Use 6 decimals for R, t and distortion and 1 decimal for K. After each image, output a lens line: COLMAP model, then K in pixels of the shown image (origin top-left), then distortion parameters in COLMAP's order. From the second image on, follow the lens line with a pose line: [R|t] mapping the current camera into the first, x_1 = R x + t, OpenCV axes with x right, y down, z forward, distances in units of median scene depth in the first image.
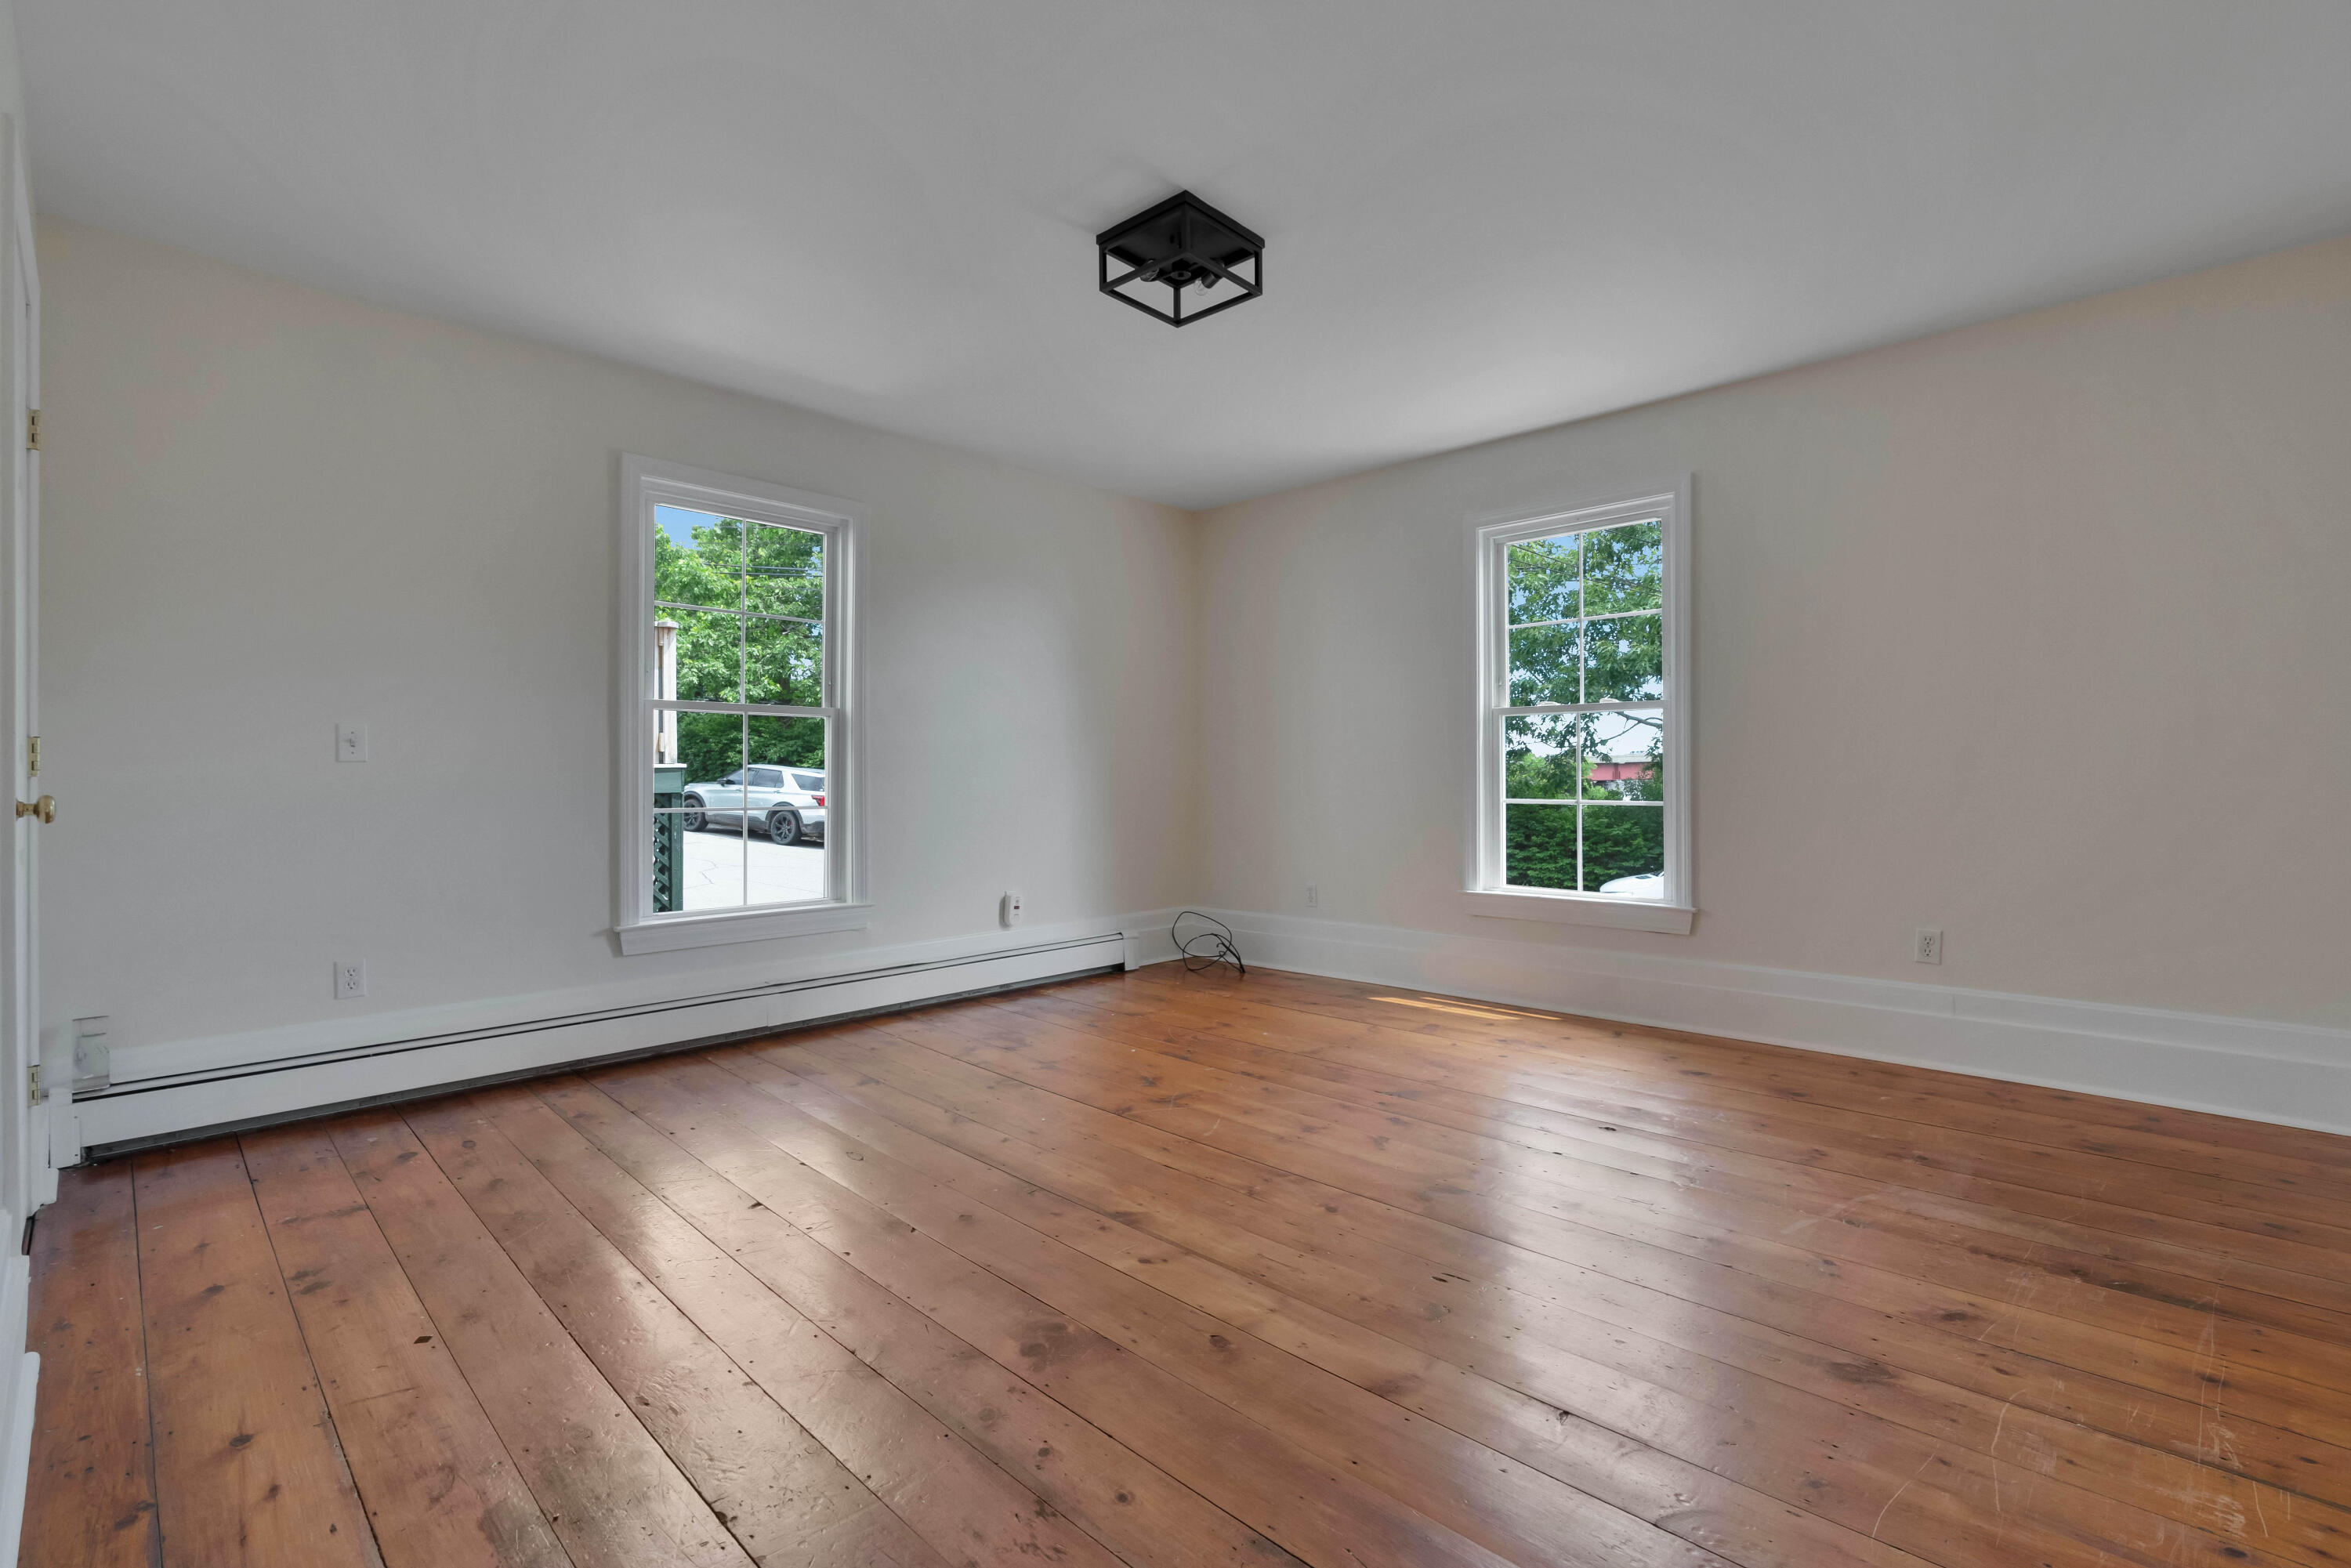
lens RADIAL K [[1045.3, 0, 1160.3], [0, 1045.3, 781.5], [0, 0, 1]] dist [-0.002723, -0.000103]
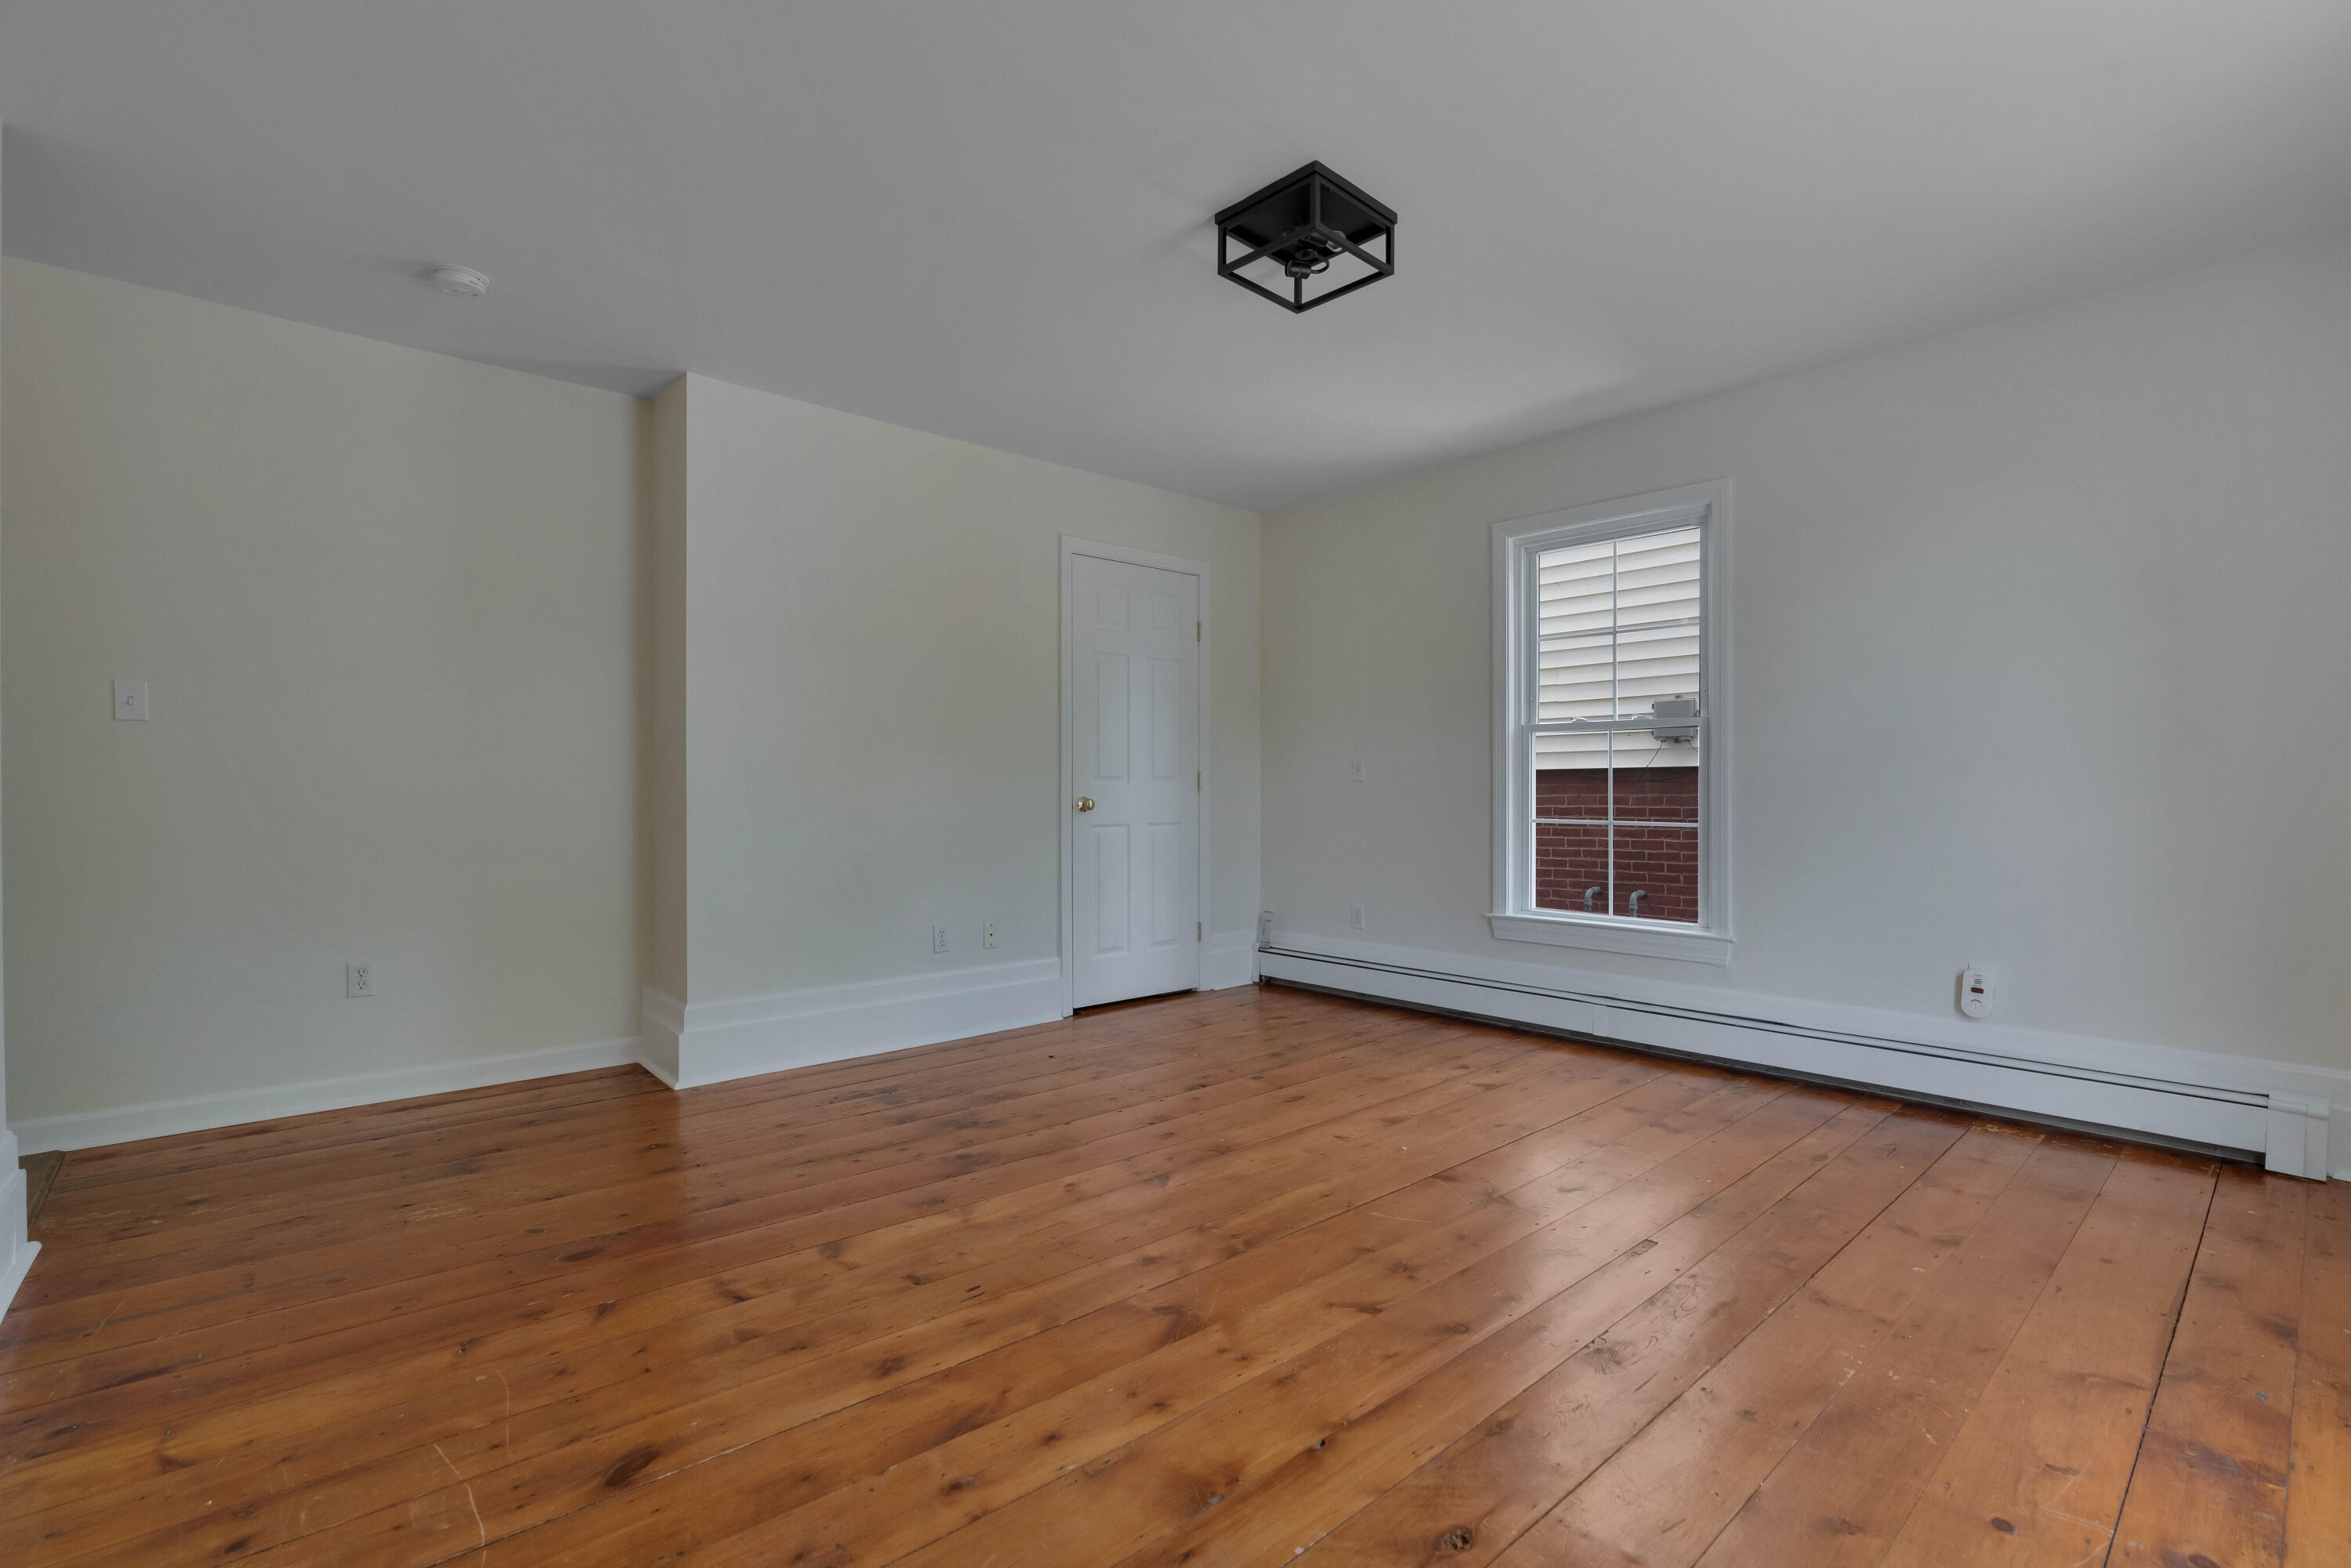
lens RADIAL K [[1045.3, 0, 1160.3], [0, 1045.3, 781.5], [0, 0, 1]] dist [-0.002723, -0.000103]
pose [[-0.071686, -0.010958, -0.997367, 0.981533], [-0.001950, 0.999939, -0.010847, 0.001019], [0.997425, 0.001168, -0.071703, 0.974388]]
